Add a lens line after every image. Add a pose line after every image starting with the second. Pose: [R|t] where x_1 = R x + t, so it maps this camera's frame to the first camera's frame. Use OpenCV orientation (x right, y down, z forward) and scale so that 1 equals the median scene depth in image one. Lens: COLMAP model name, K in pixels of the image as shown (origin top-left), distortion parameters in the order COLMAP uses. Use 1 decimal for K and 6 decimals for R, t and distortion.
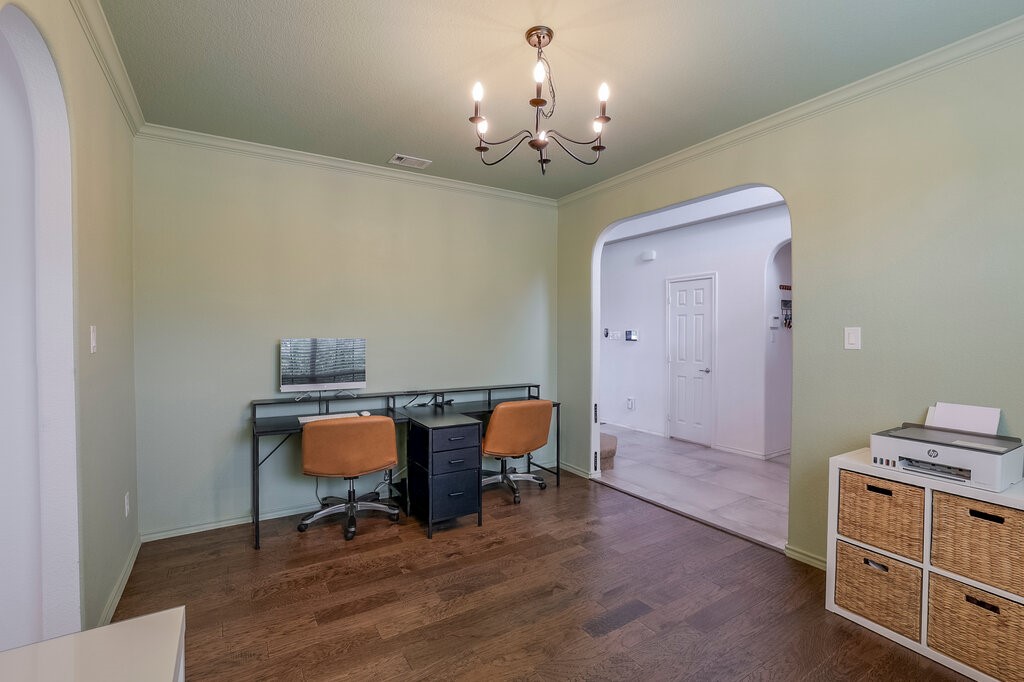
lens RADIAL K [[449.6, 0, 510.4], [0, 449.6, 336.9], [0, 0, 1]] dist [-0.018068, 0.002165]
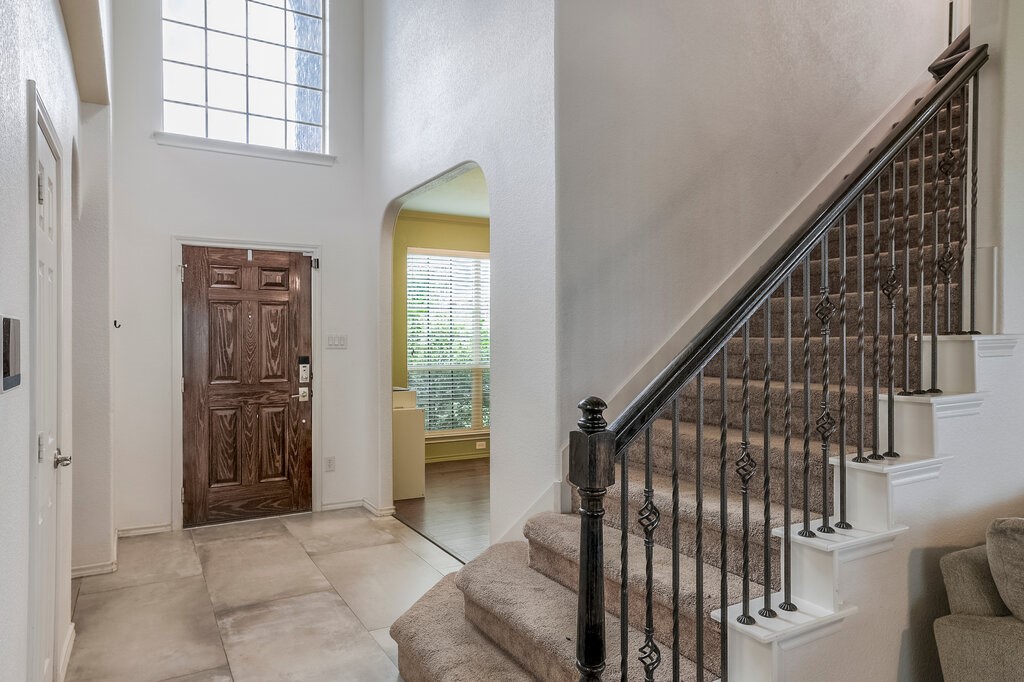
lens RADIAL K [[657.1, 0, 512.9], [0, 657.1, 341.1], [0, 0, 1]] dist [0.000191, 0.000053]
pose [[-0.999129, -0.004592, 0.041469, 0.142413], [-0.003613, 0.999713, 0.023670, -0.019813], [-0.041566, 0.023499, -0.998859, 1.782262]]
